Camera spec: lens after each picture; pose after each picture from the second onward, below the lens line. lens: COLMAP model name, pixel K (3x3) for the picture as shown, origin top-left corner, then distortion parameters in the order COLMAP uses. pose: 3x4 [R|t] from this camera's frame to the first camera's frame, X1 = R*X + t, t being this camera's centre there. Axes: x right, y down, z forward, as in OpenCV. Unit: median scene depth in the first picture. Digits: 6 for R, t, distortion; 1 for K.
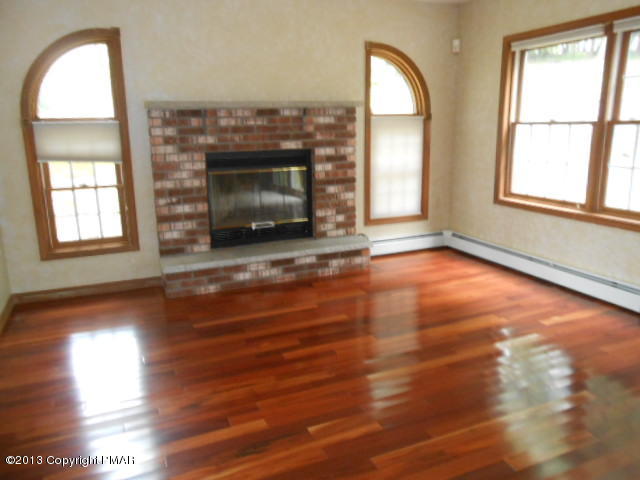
lens RADIAL K [[494.6, 0, 311.7], [0, 494.6, 239.0], [0, 0, 1]] dist [-0.007232, -0.002287]
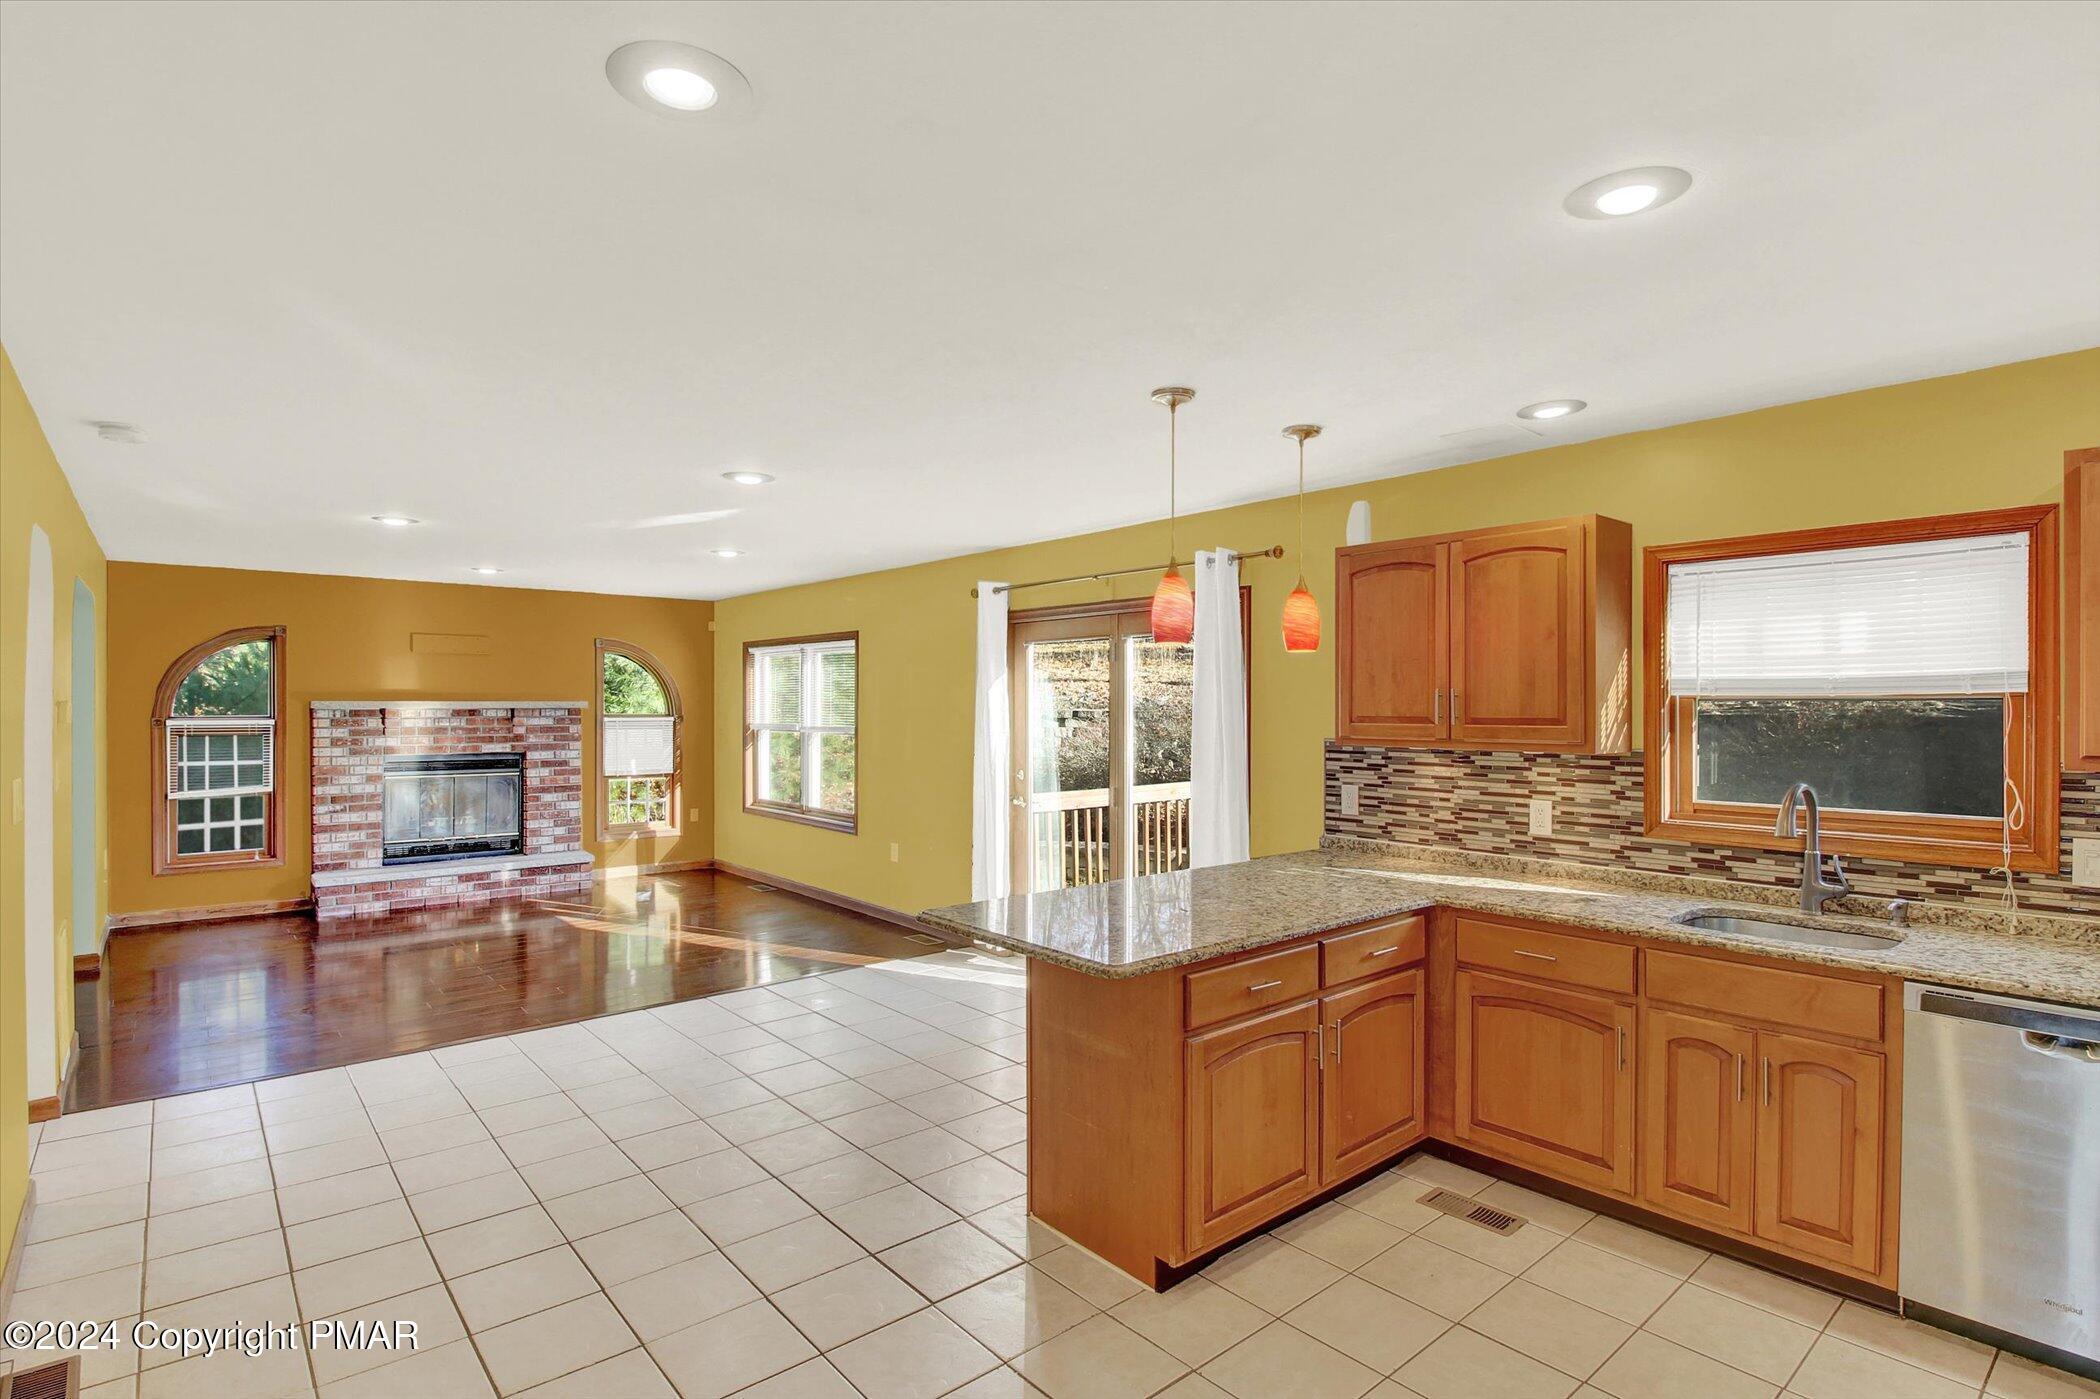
lens RADIAL K [[1044.8, 0, 1082.9], [0, 1044.8, 707.3], [0, 0, 1]] dist [-0.005000, -0.000928]
pose [[0.948253, 0.019763, 0.316899, 0.374392], [0.052891, 0.974284, -0.219027, 0.214490], [-0.313078, 0.224454, 0.922823, -1.128715]]
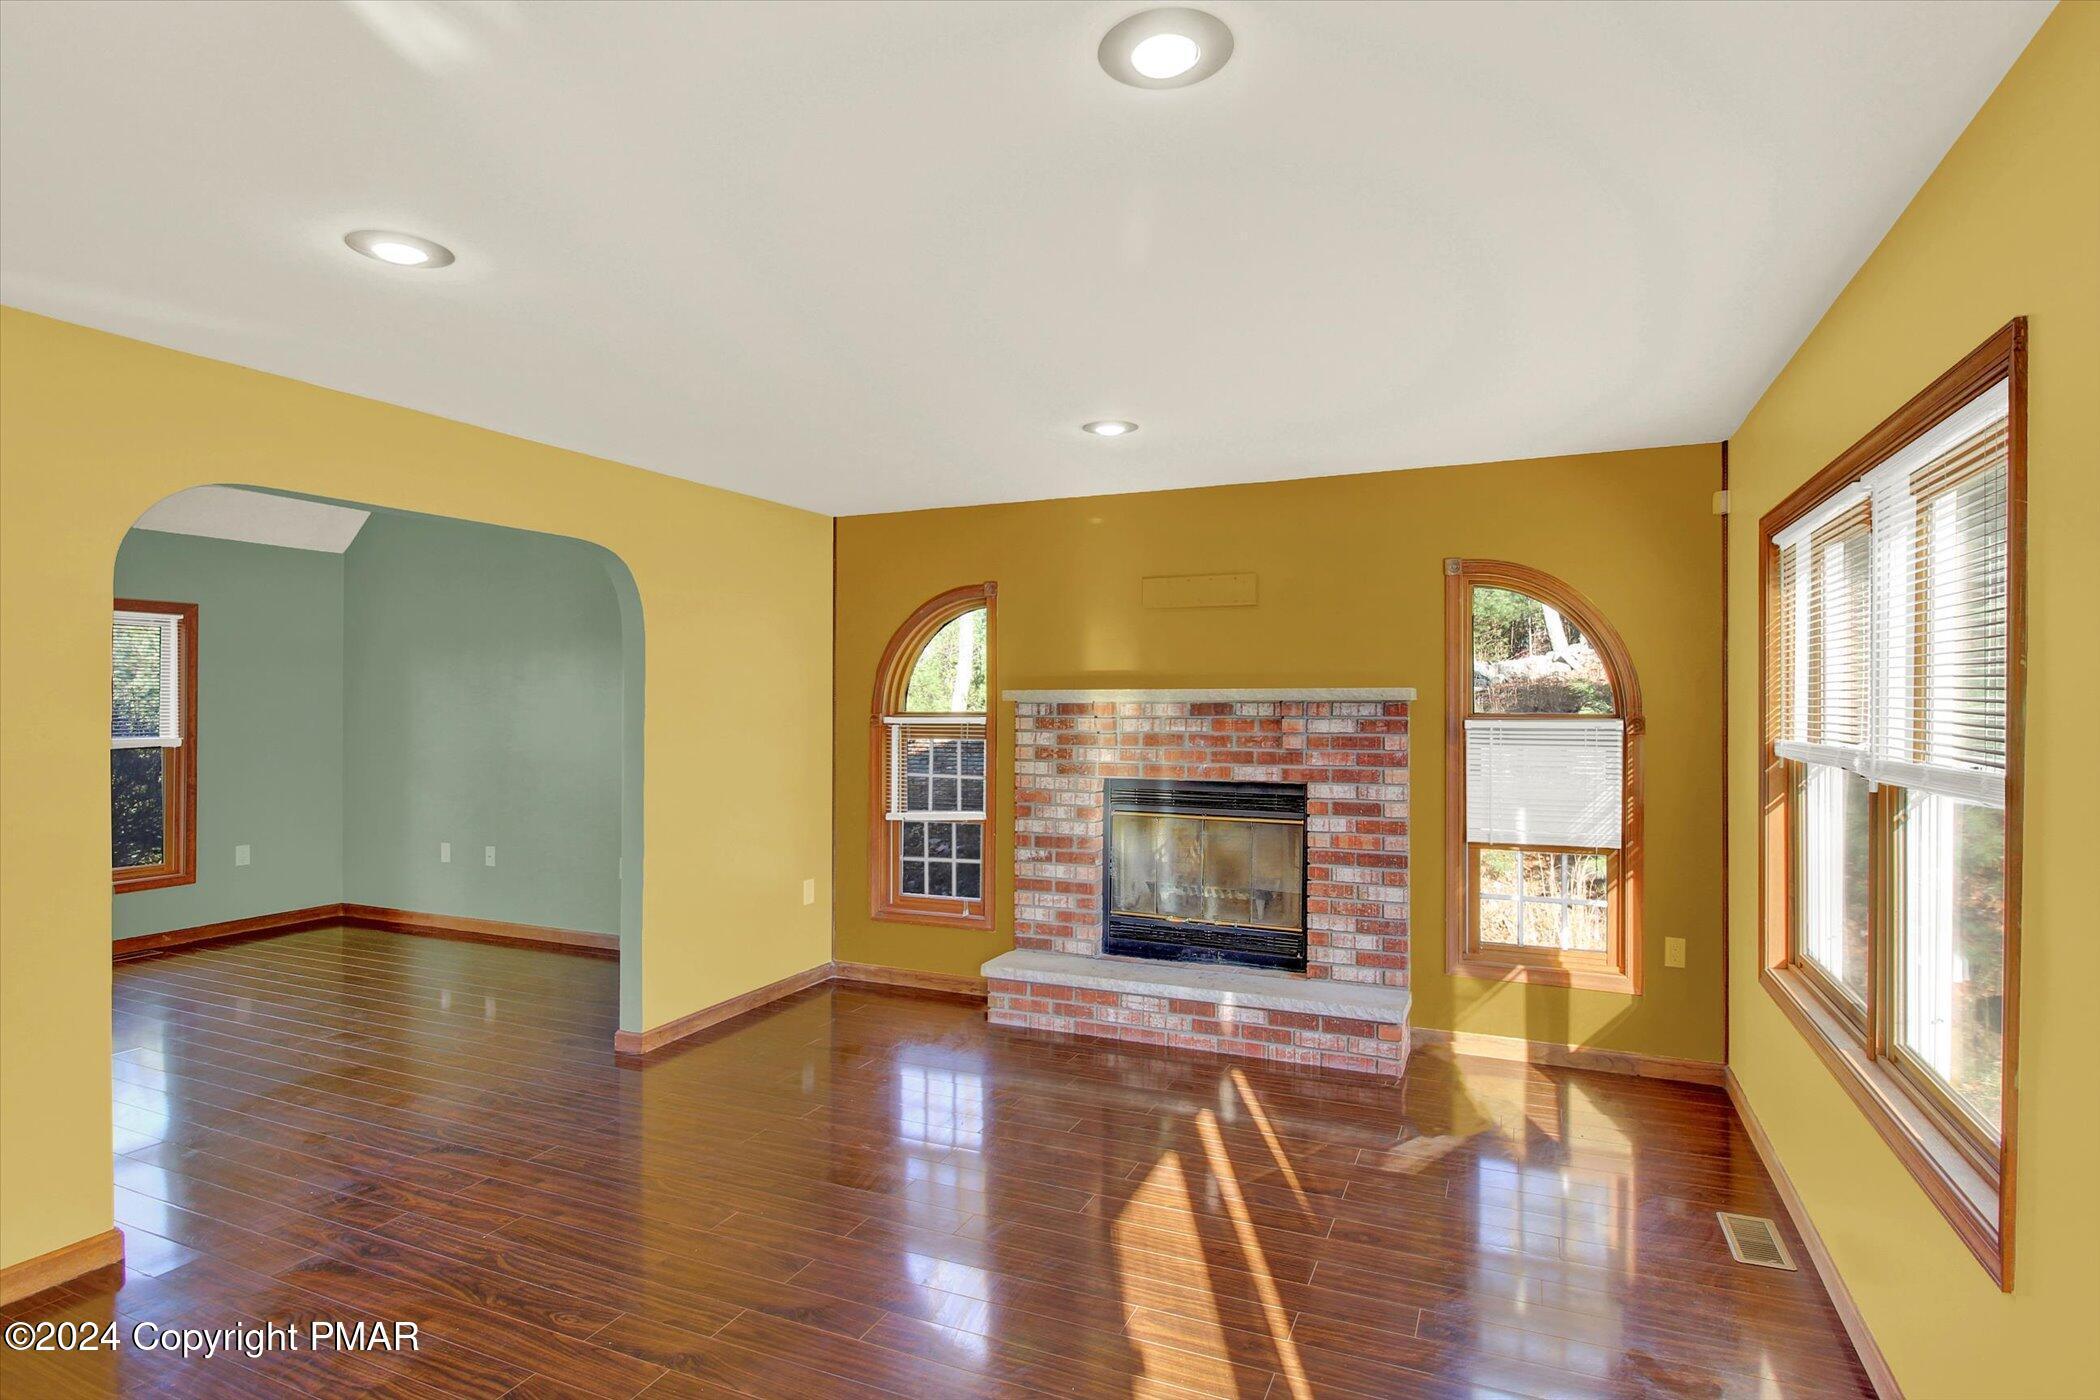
lens RADIAL K [[1044.8, 0, 1082.9], [0, 1044.8, 707.8], [0, 0, 1]] dist [-0.005000, -0.000928]
pose [[0.695891, 0.023171, -0.717773, 0.593552], [-0.174252, 0.975059, -0.137463, -0.080400], [0.696686, 0.220732, 0.682573, 0.146336]]
